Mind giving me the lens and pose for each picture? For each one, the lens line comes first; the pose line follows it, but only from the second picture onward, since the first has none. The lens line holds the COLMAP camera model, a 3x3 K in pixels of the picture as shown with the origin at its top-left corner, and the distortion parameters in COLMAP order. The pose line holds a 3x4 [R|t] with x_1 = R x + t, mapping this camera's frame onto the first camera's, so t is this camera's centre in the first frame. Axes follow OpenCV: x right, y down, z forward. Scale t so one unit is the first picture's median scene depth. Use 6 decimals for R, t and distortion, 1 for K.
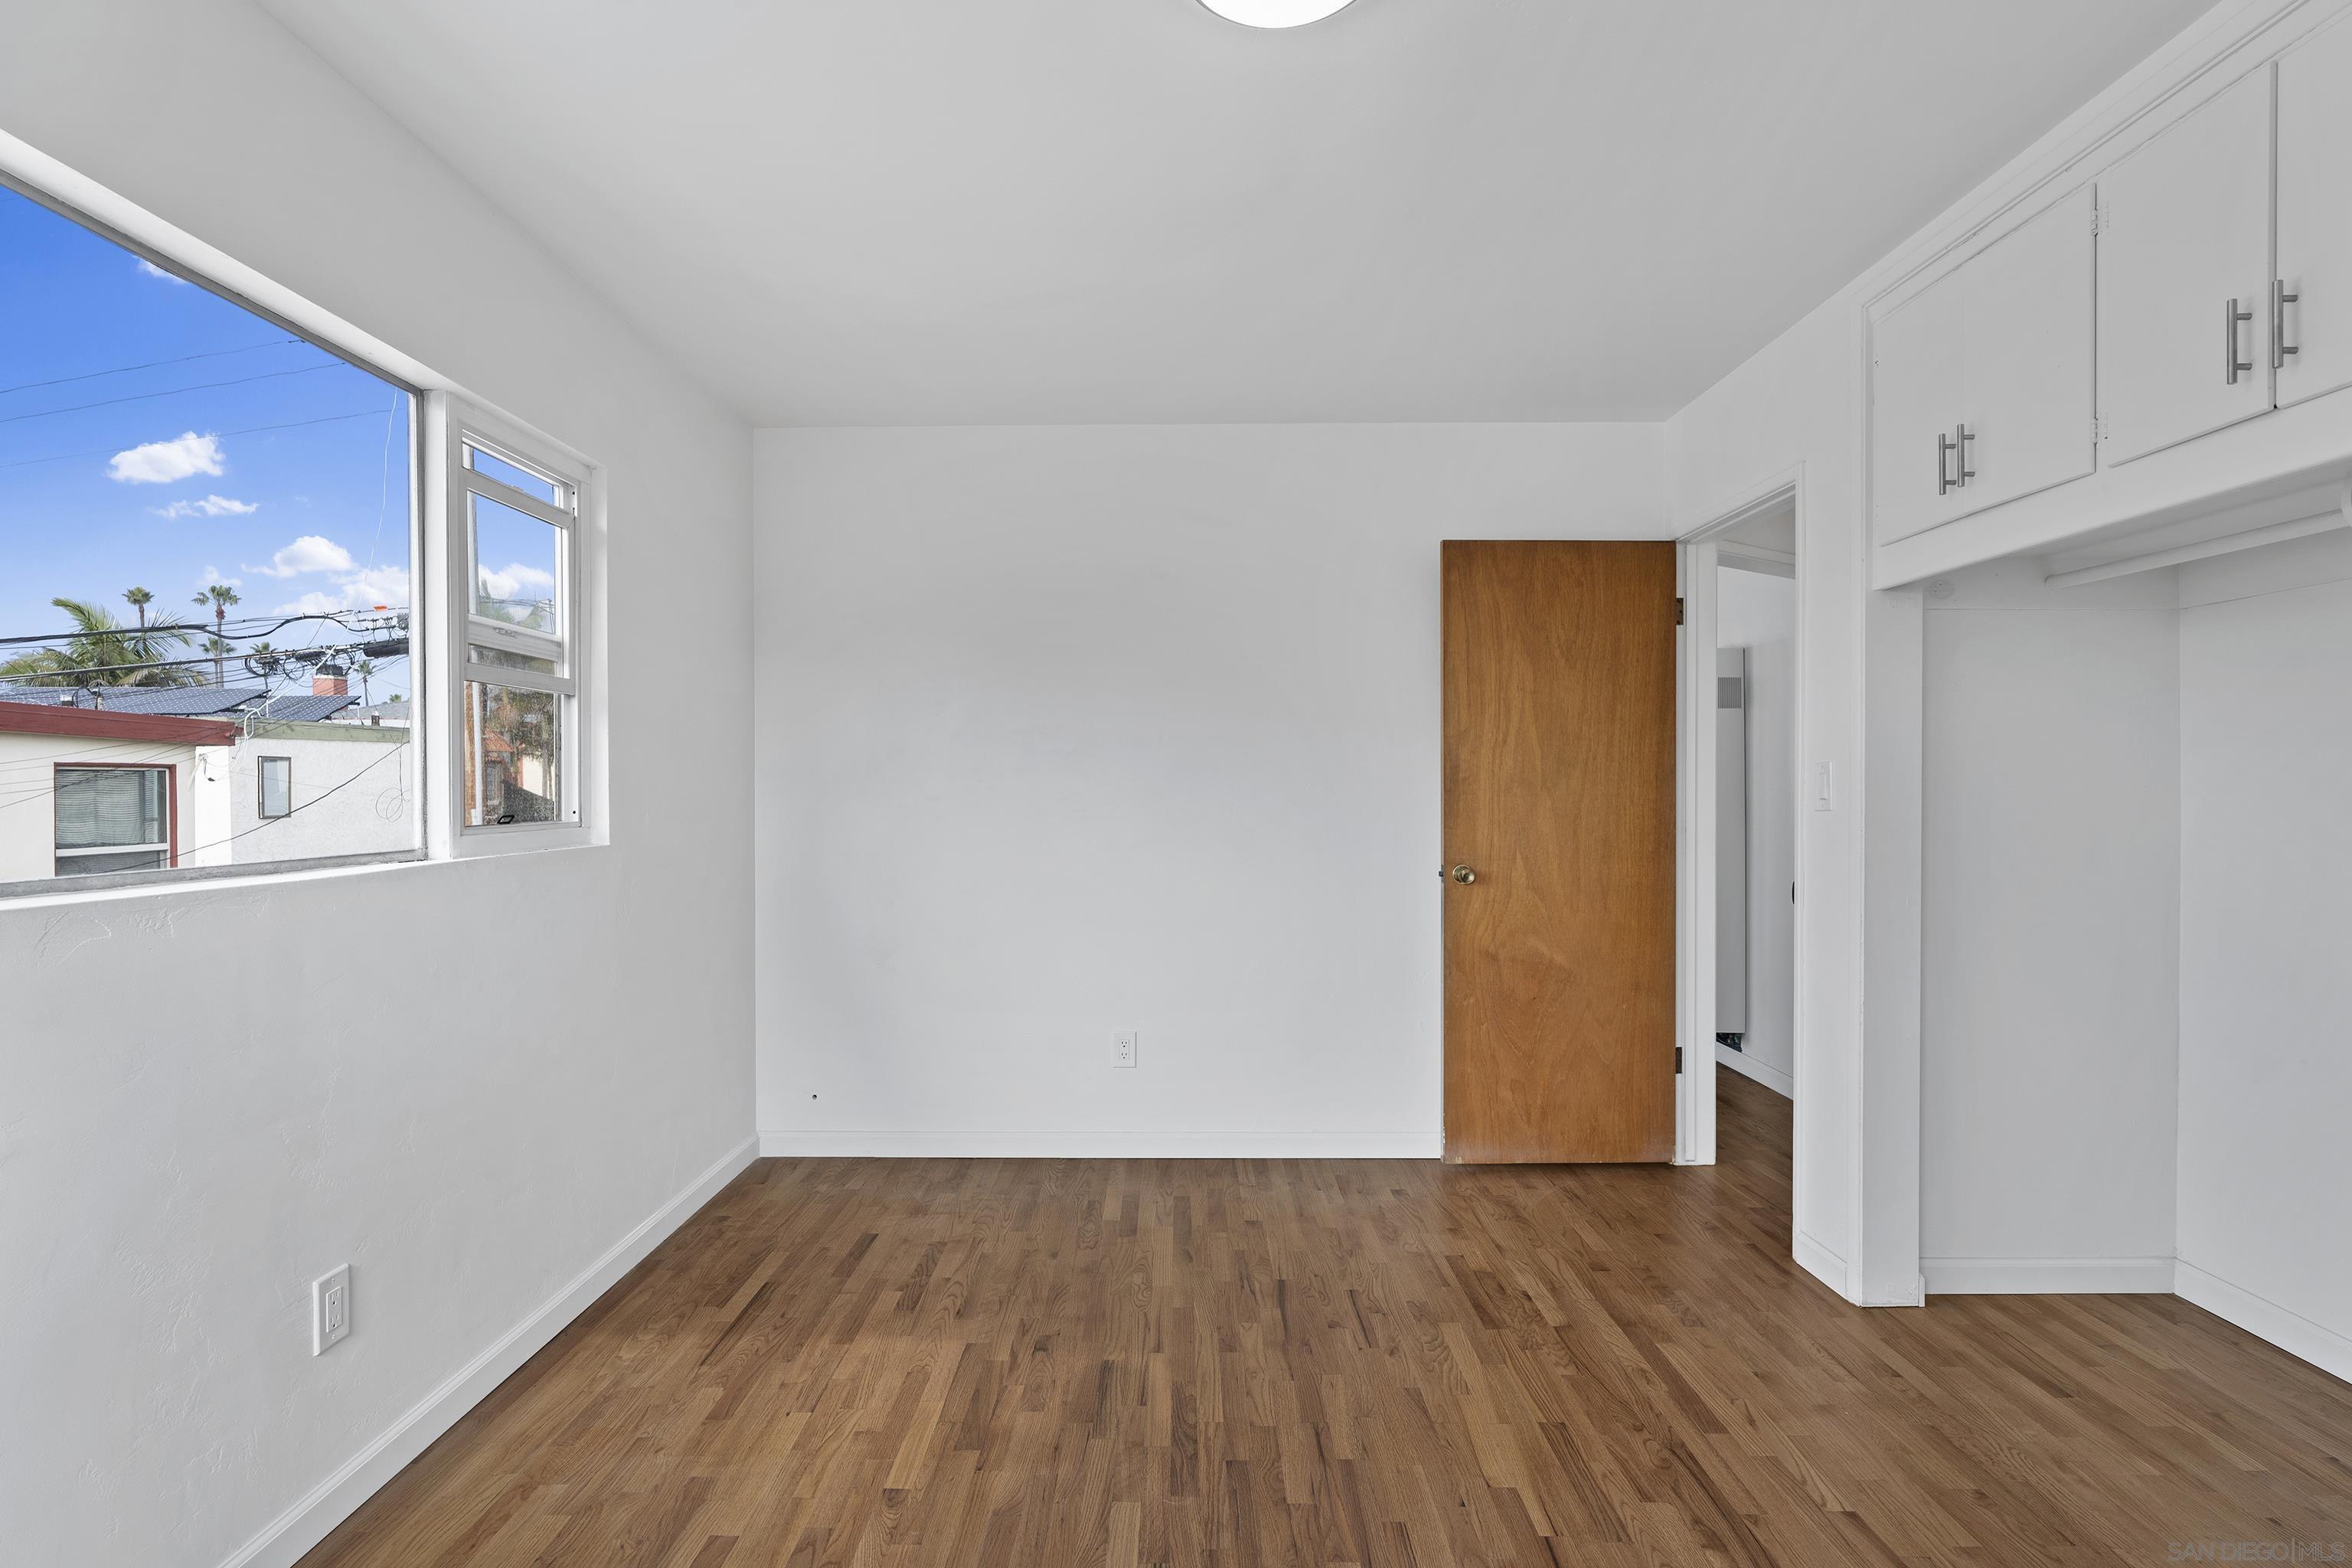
lens RADIAL K [[1177.0, 0, 1148.0], [0, 1177.0, 793.2], [0, 0, 1]] dist [-0.008434, 0.000377]
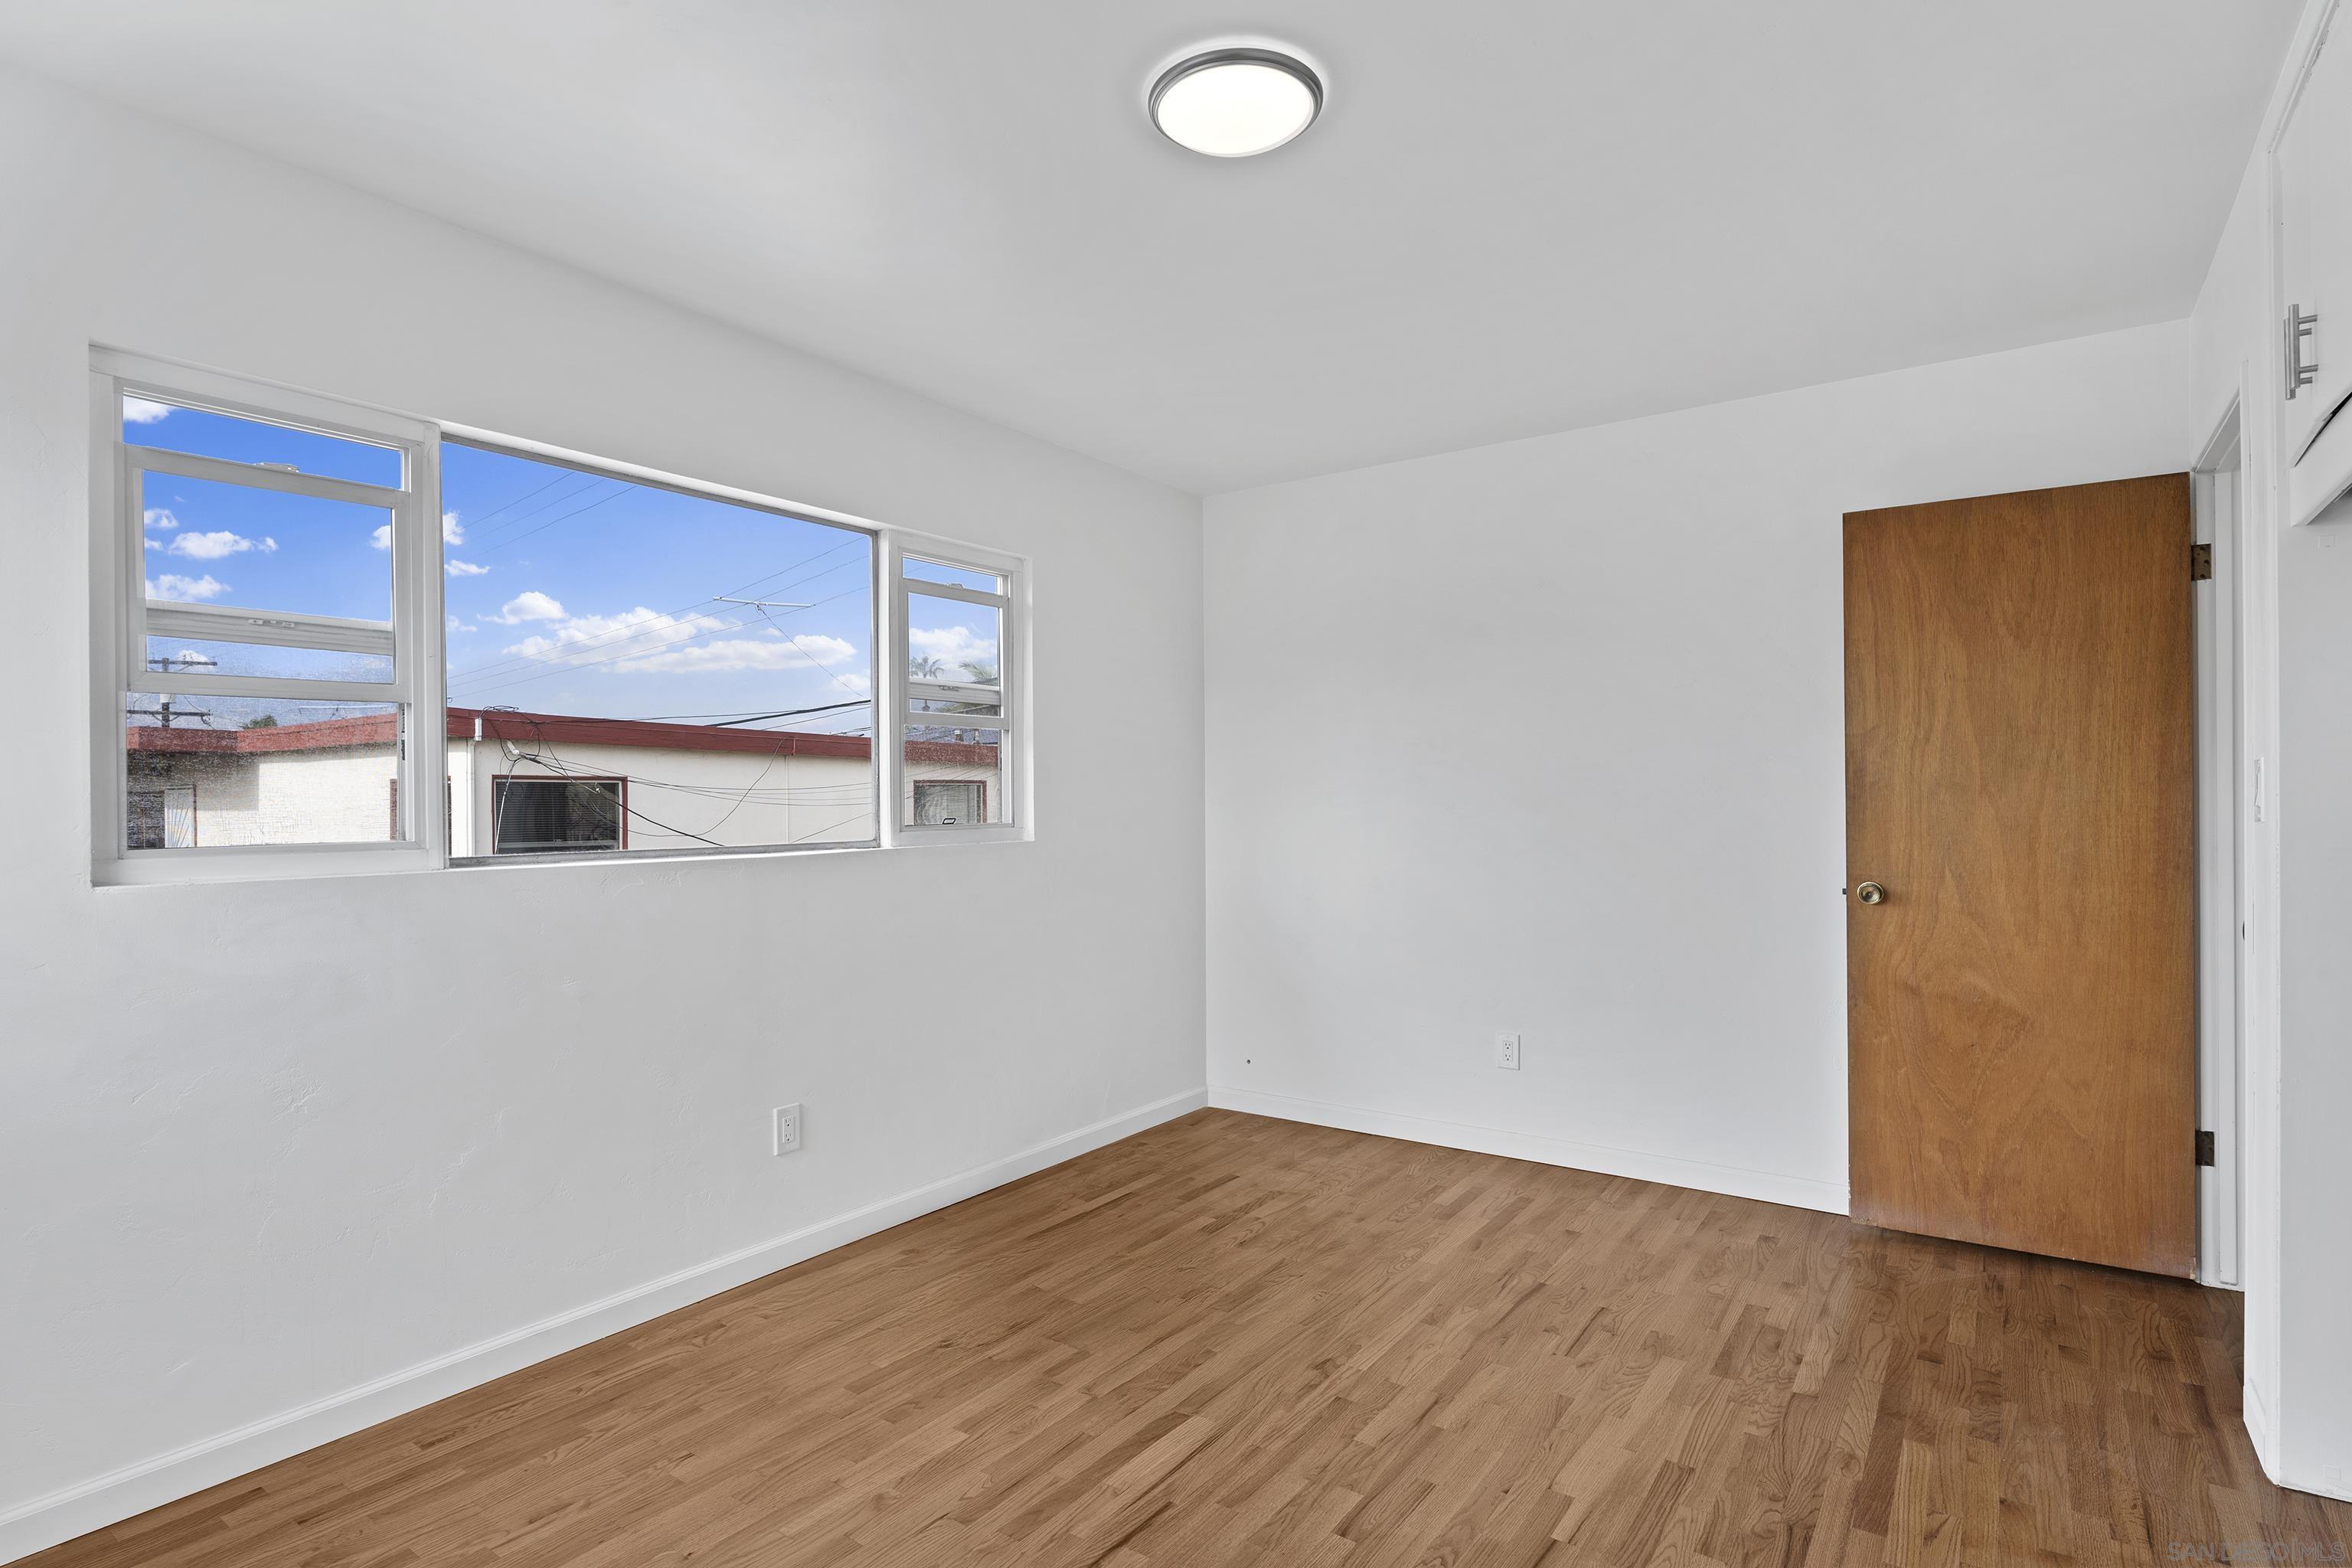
lens RADIAL K [[1177.0, 0, 1163.2], [0, 1177.0, 790.2], [0, 0, 1]] dist [-0.008434, 0.000377]
pose [[0.824699, -0.007129, -0.565527, 0.416356], [0.003034, 0.999962, -0.008180, -0.001942], [0.565564, 0.005030, 0.824689, -0.017138]]
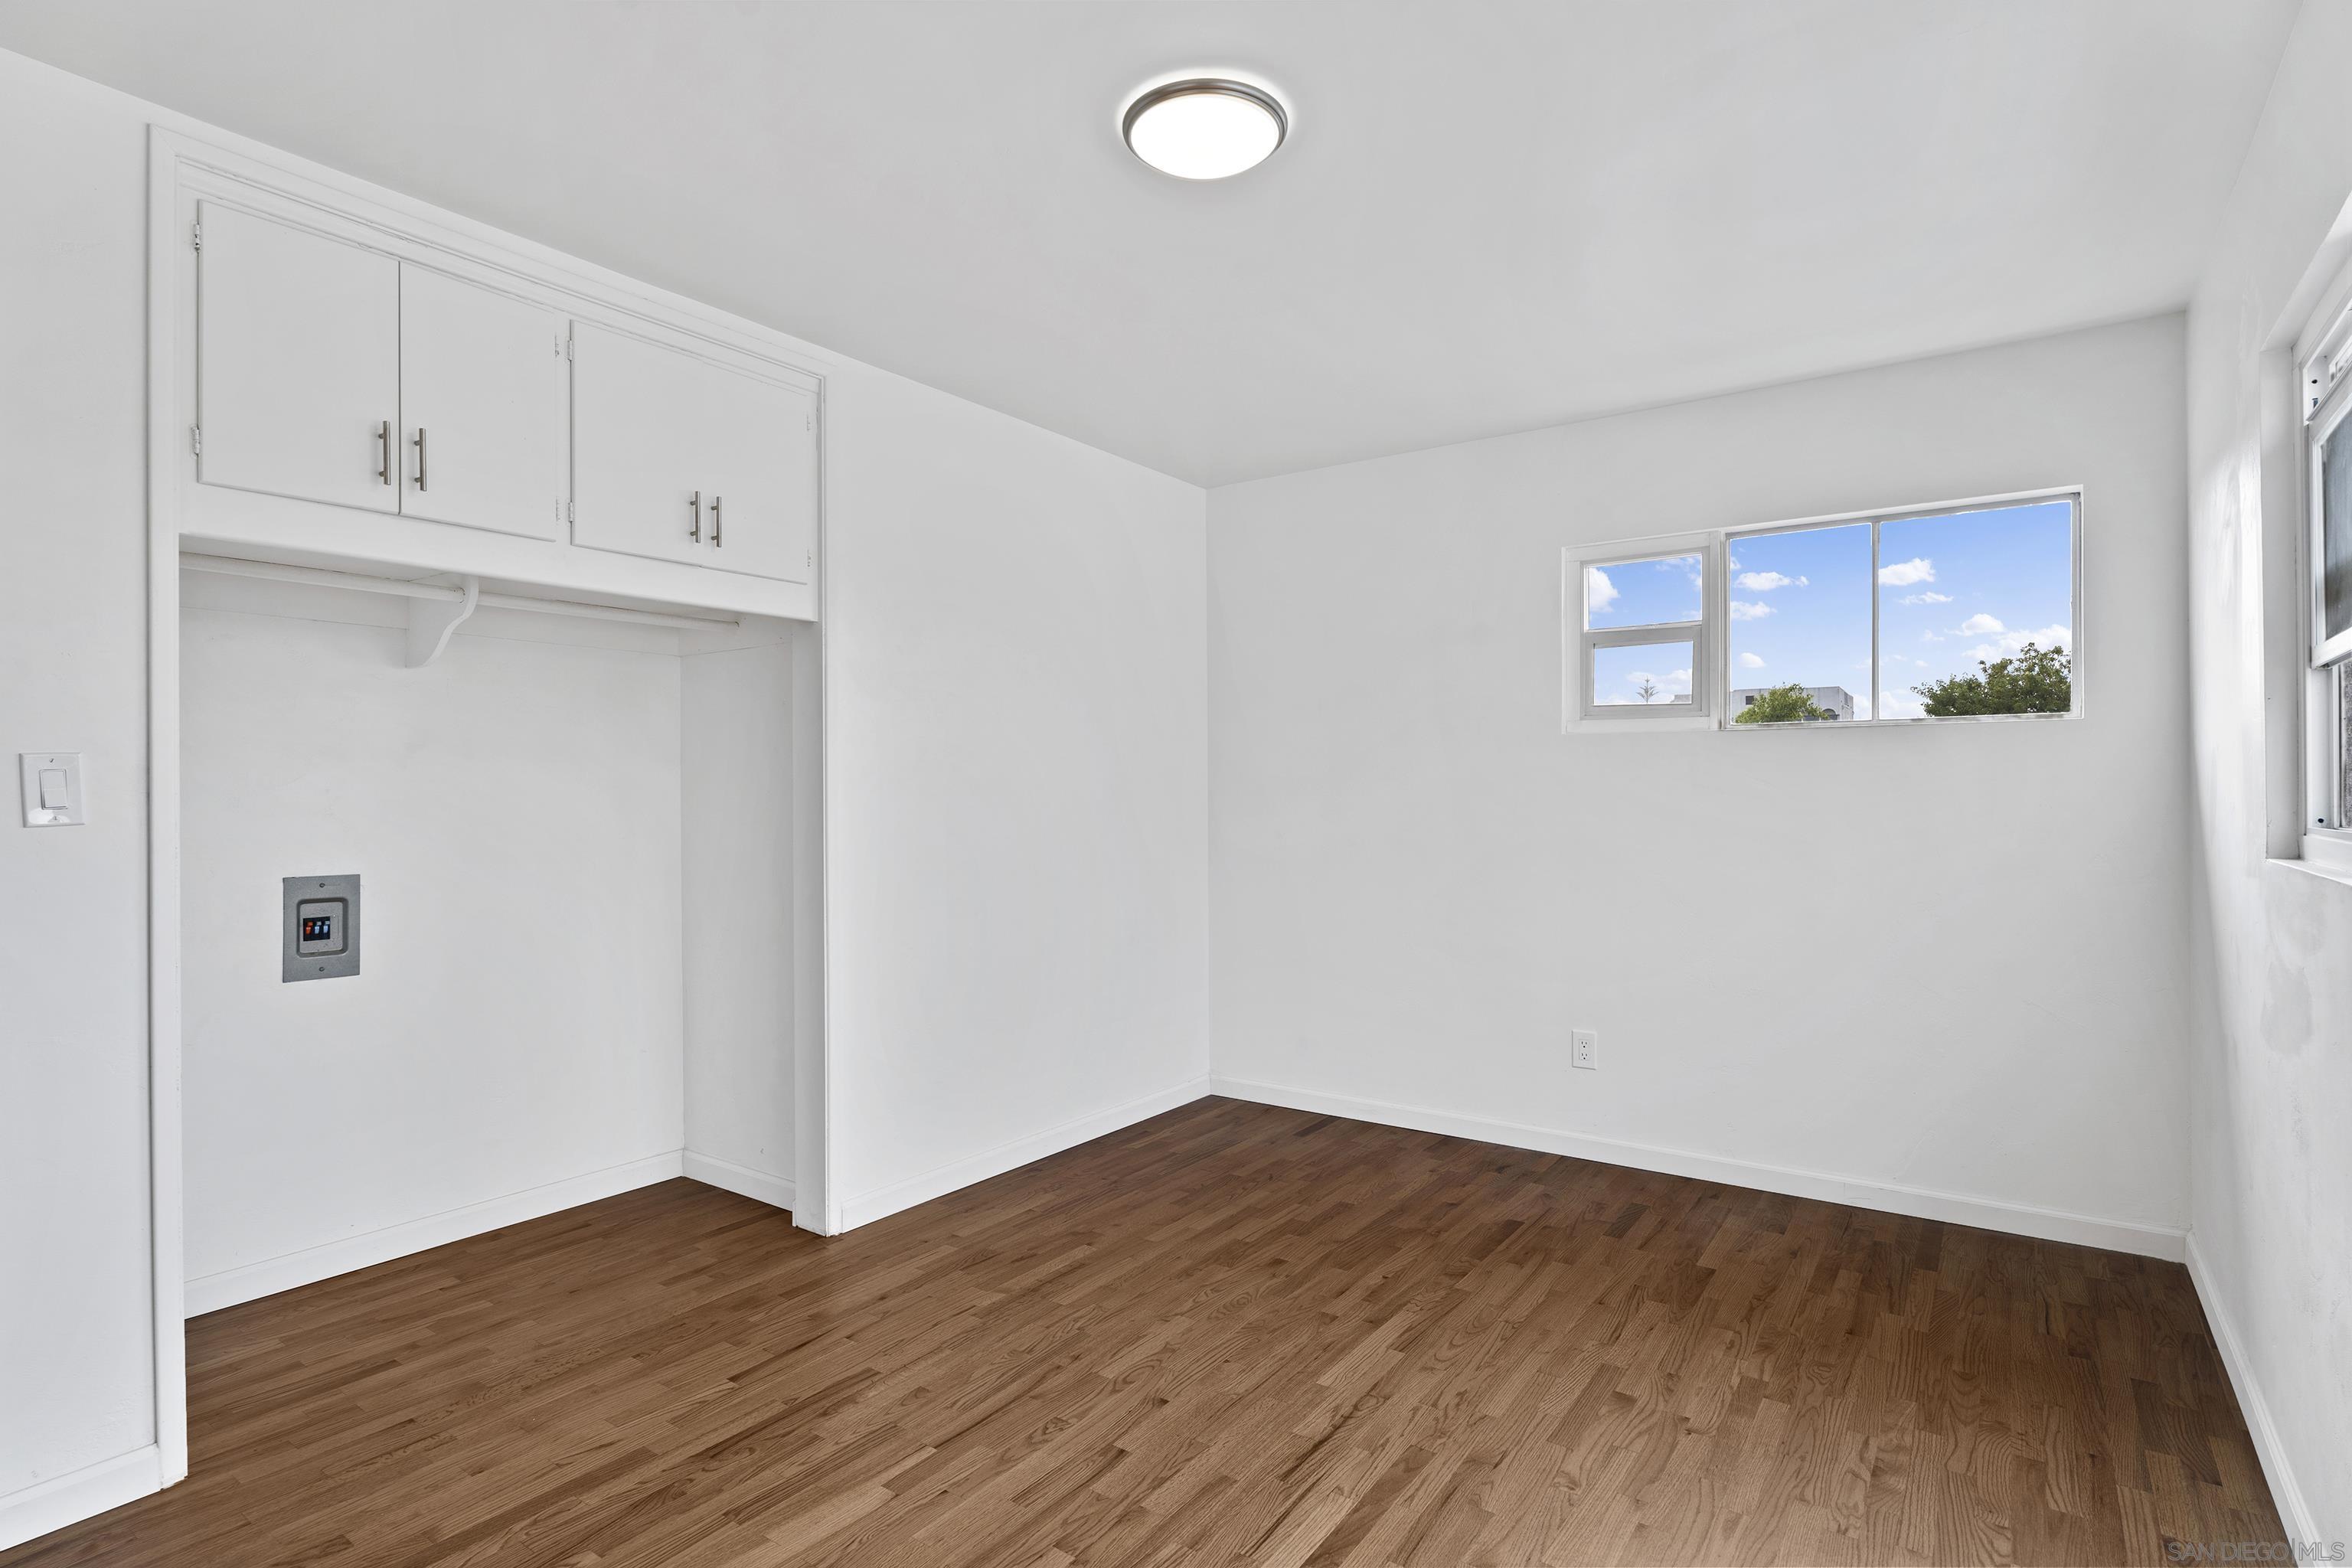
lens RADIAL K [[1177.0, 0, 1169.4], [0, 1177.0, 798.6], [0, 0, 1]] dist [-0.008434, 0.000377]
pose [[-0.830083, 0.002738, 0.557634, -0.316906], [0.006442, 0.999968, 0.004679, 0.001345], [-0.557603, 0.007476, -0.830074, 1.185782]]
